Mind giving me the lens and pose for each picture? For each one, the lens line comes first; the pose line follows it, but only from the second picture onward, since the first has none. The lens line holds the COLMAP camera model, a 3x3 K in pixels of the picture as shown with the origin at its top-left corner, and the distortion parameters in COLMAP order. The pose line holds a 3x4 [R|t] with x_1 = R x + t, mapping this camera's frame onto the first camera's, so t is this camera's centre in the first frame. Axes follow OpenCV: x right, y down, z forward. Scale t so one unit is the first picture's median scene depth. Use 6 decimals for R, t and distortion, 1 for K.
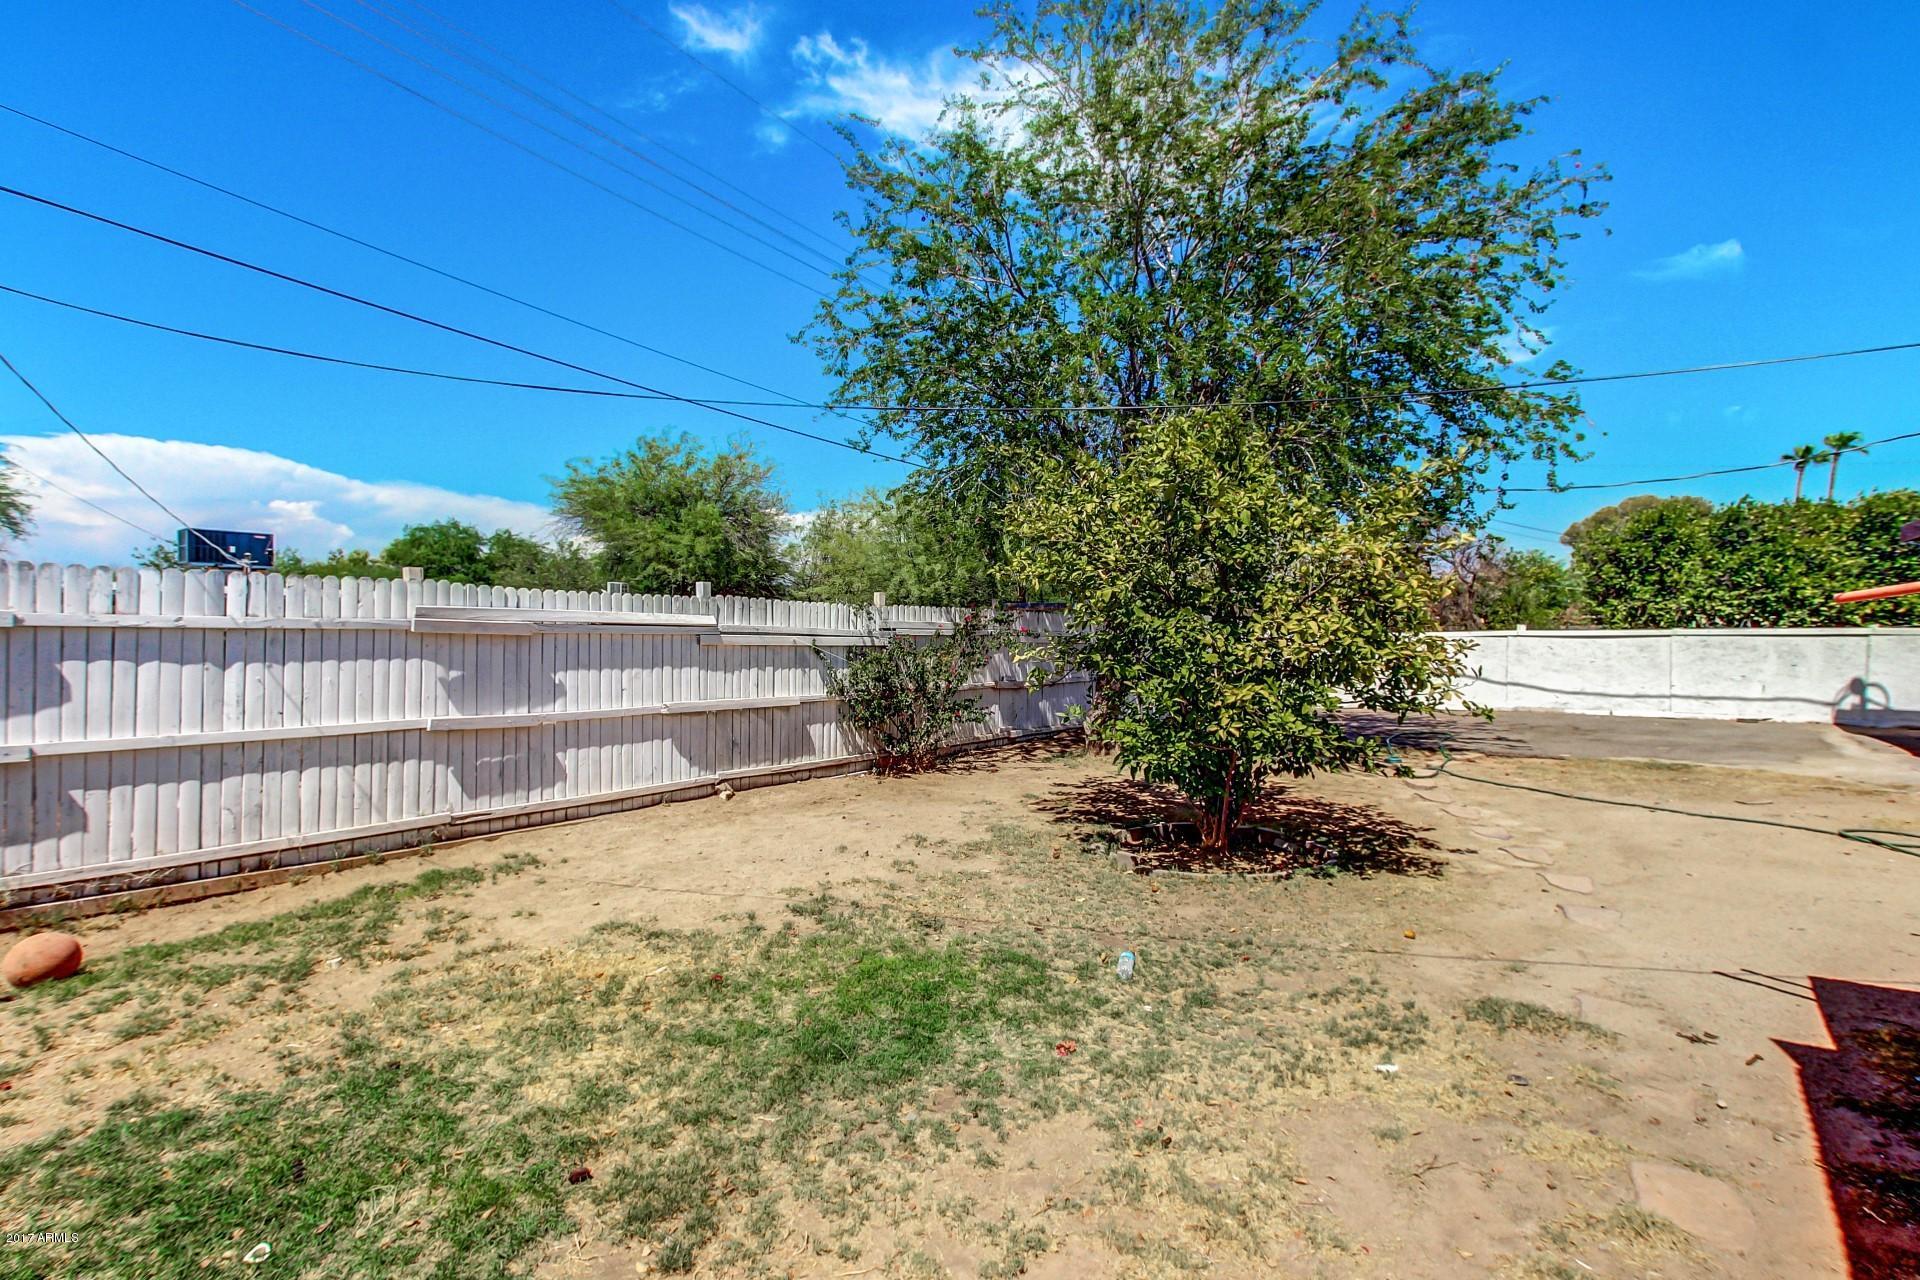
lens RADIAL K [[890.0, 0, 959.5], [0, 890.0, 631.3], [0, 0, 1]] dist [0.004093, -0.000133]
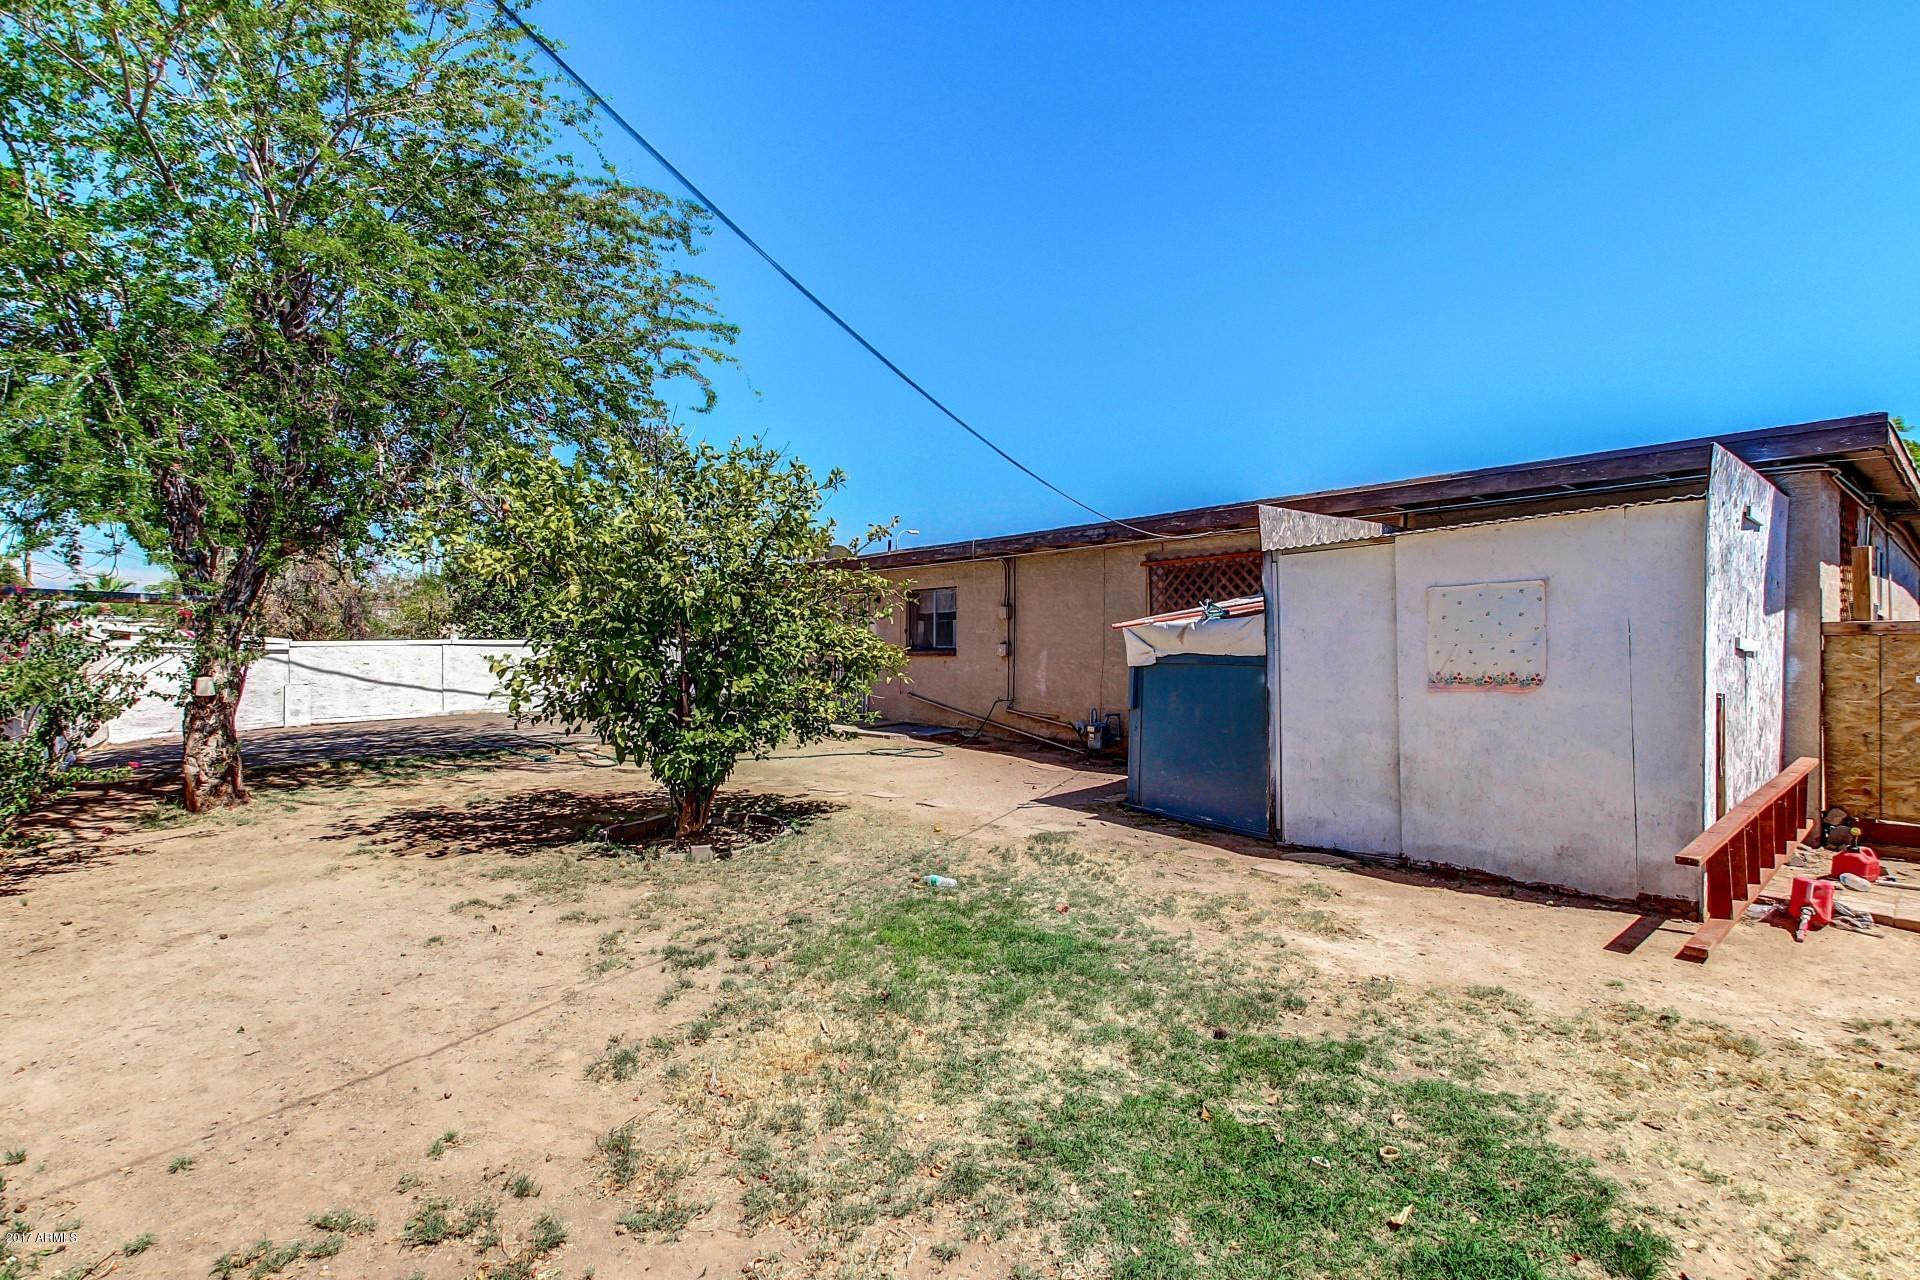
lens RADIAL K [[890.0, 0, 958.8], [0, 890.0, 642.5], [0, 0, 1]] dist [0.004093, -0.000133]
pose [[0.222084, 0.001107, 0.975027, -1.390119], [0.007842, 0.999965, -0.002921, 0.017016], [-0.974996, 0.008295, 0.222067, 0.826778]]
